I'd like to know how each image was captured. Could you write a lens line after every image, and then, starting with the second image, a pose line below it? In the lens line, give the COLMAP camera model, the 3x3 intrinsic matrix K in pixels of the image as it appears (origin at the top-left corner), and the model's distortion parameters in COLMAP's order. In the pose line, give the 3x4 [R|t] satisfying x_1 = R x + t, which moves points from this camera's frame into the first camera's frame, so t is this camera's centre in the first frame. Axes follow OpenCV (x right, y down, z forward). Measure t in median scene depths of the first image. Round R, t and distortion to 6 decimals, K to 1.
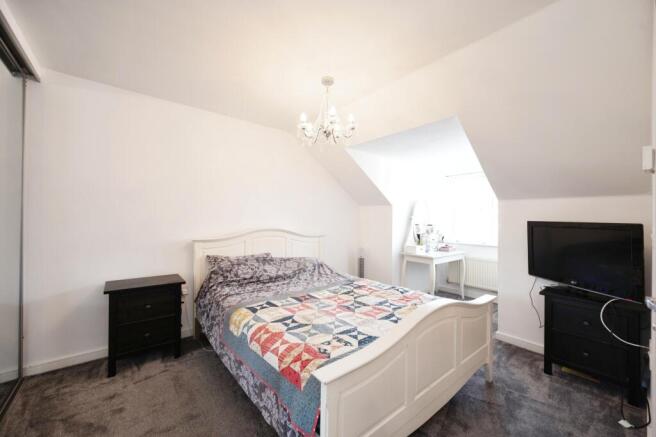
lens RADIAL K [[256.9, 0, 326.4], [0, 256.9, 219.4], [0, 0, 1]] dist [0.000972, -0.000224]
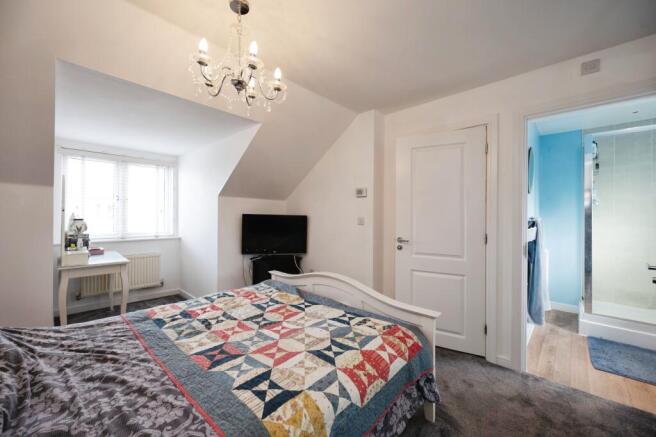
lens RADIAL K [[256.9, 0, 326.4], [0, 256.9, 214.2], [0, 0, 1]] dist [0.000972, -0.000224]
pose [[-0.123055, -0.011206, 0.992337, -0.770642], [-0.008347, 0.999913, 0.010256, -0.014064], [-0.992365, -0.007021, -0.123138, 0.956005]]
